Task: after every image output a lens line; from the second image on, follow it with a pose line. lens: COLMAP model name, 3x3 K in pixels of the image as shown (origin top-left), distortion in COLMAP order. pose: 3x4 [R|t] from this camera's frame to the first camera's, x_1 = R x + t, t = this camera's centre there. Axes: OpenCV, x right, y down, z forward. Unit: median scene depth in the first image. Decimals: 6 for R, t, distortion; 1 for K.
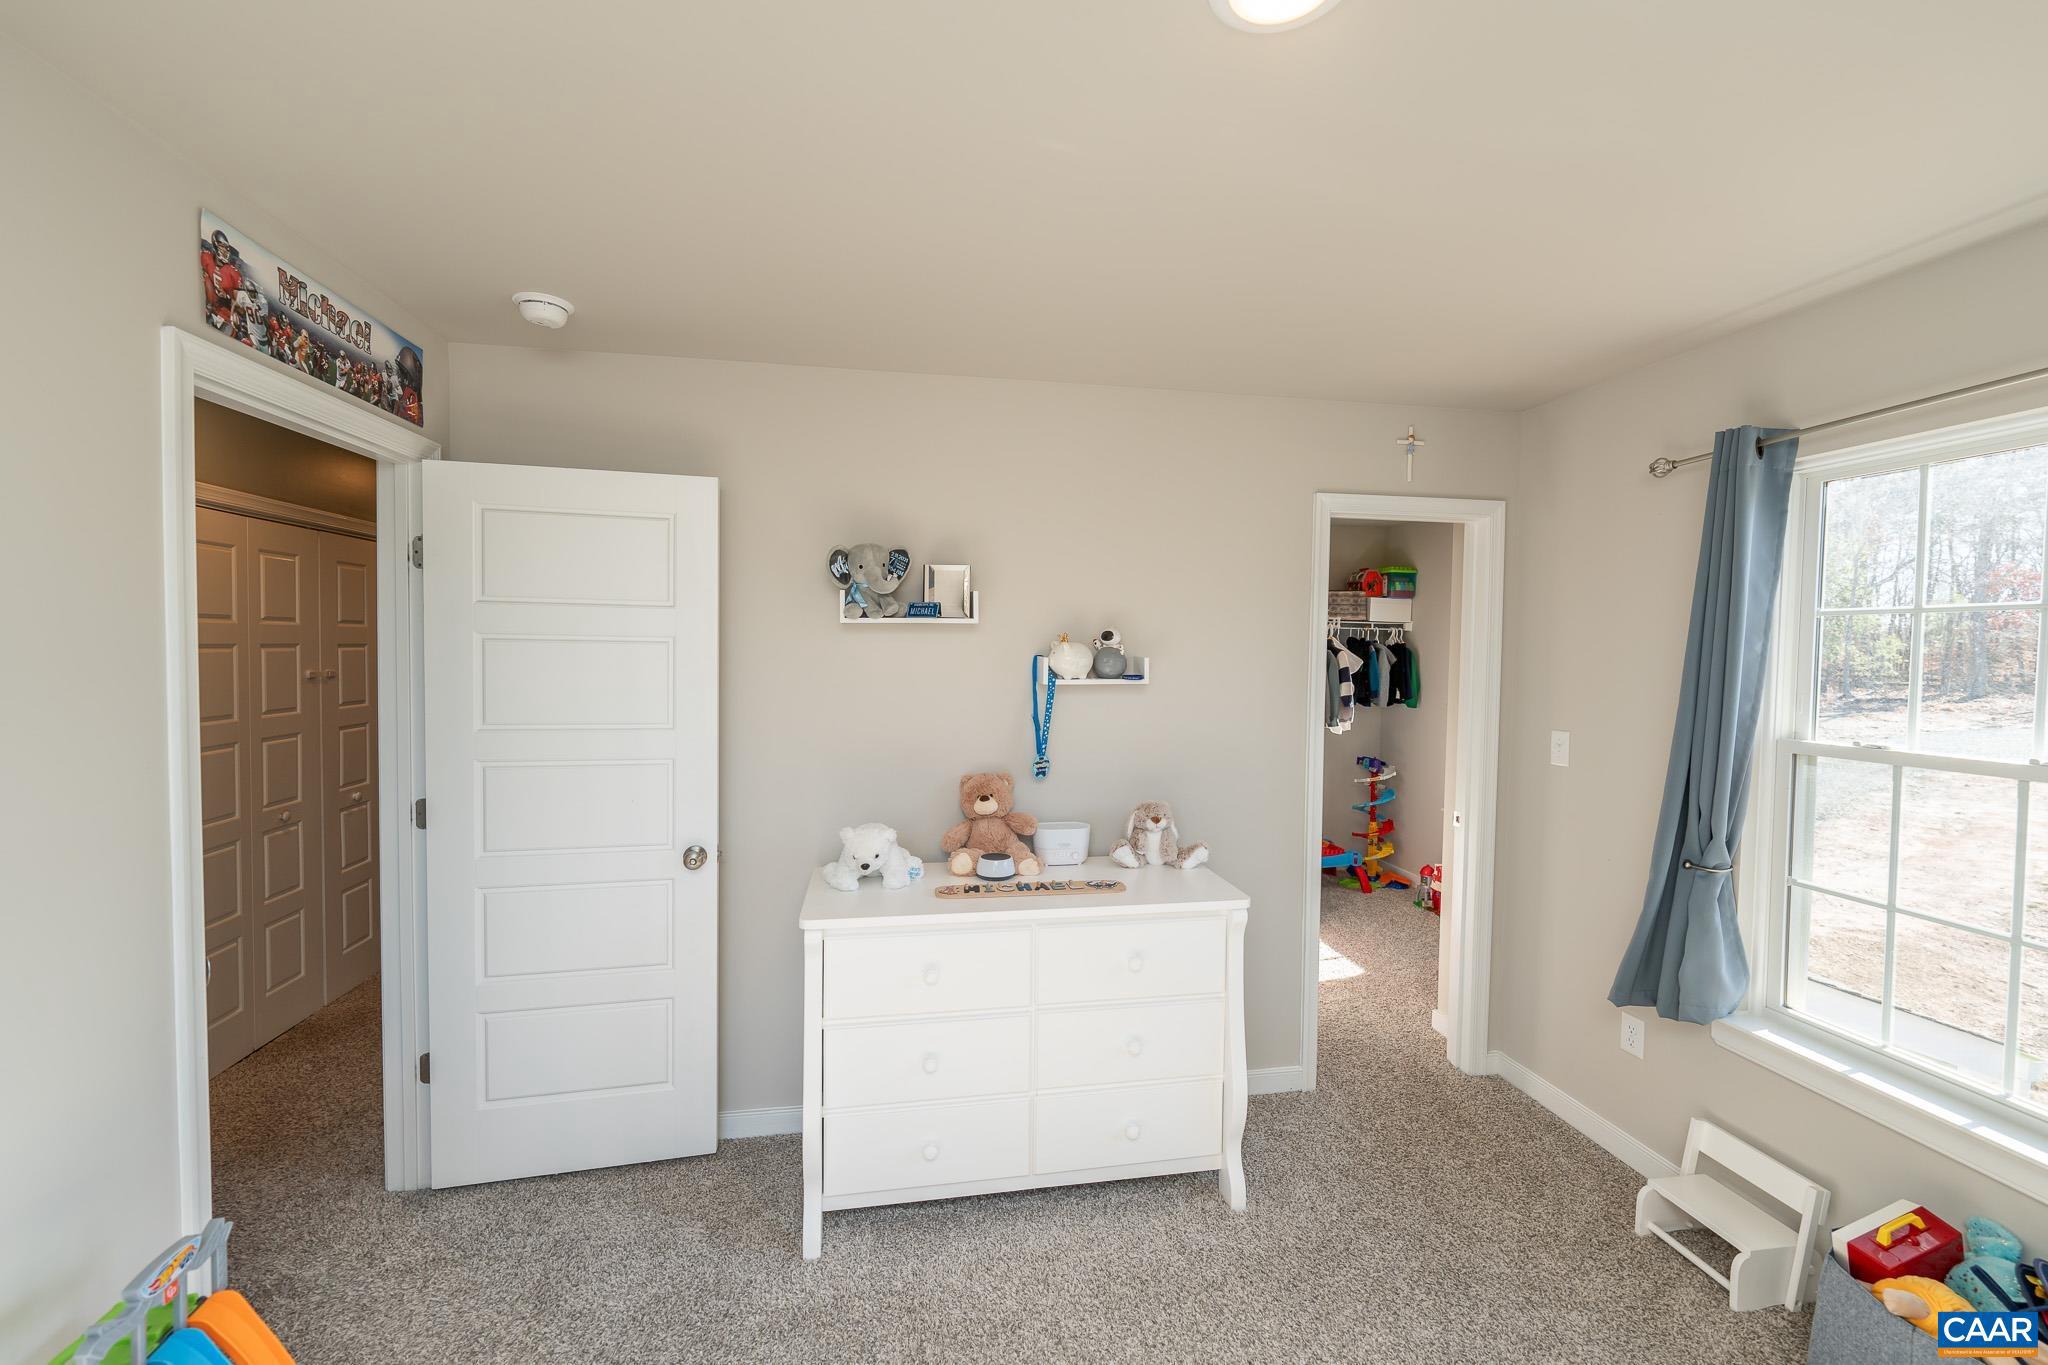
lens RADIAL K [[801.0, 0, 1019.3], [0, 801.0, 676.1], [0, 0, 1]] dist [-0.001252, -0.000347]
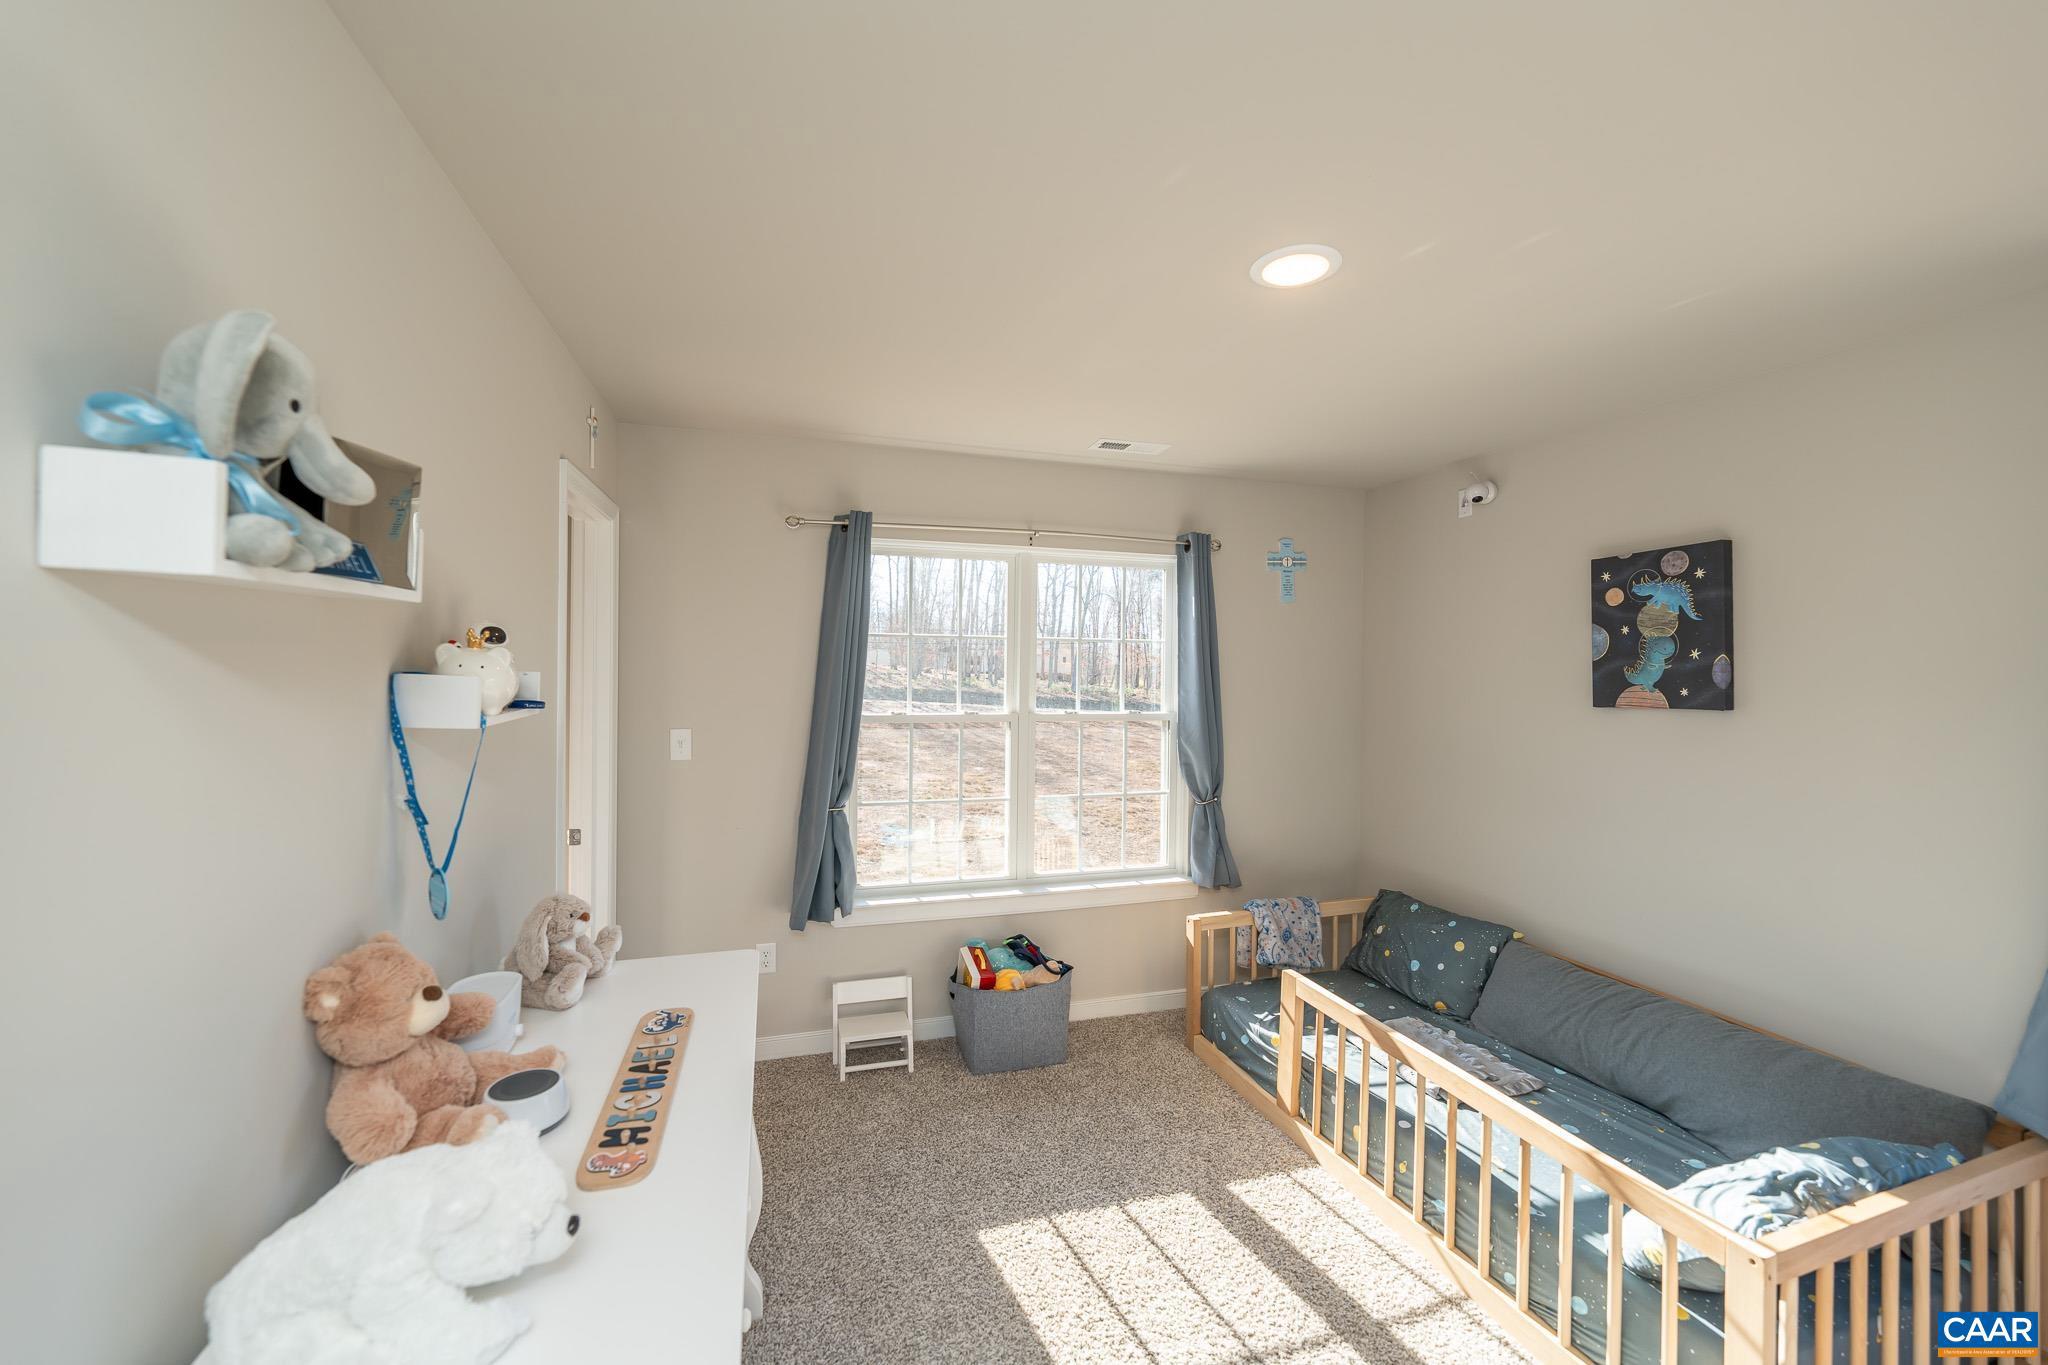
lens RADIAL K [[801.0, 0, 1019.3], [0, 801.0, 676.1], [0, 0, 1]] dist [-0.001252, -0.000347]
pose [[-0.118737, -0.024780, 0.992616, -0.620673], [0.021866, 0.999381, 0.027565, -0.031765], [-0.992685, 0.024978, -0.118121, 0.854360]]
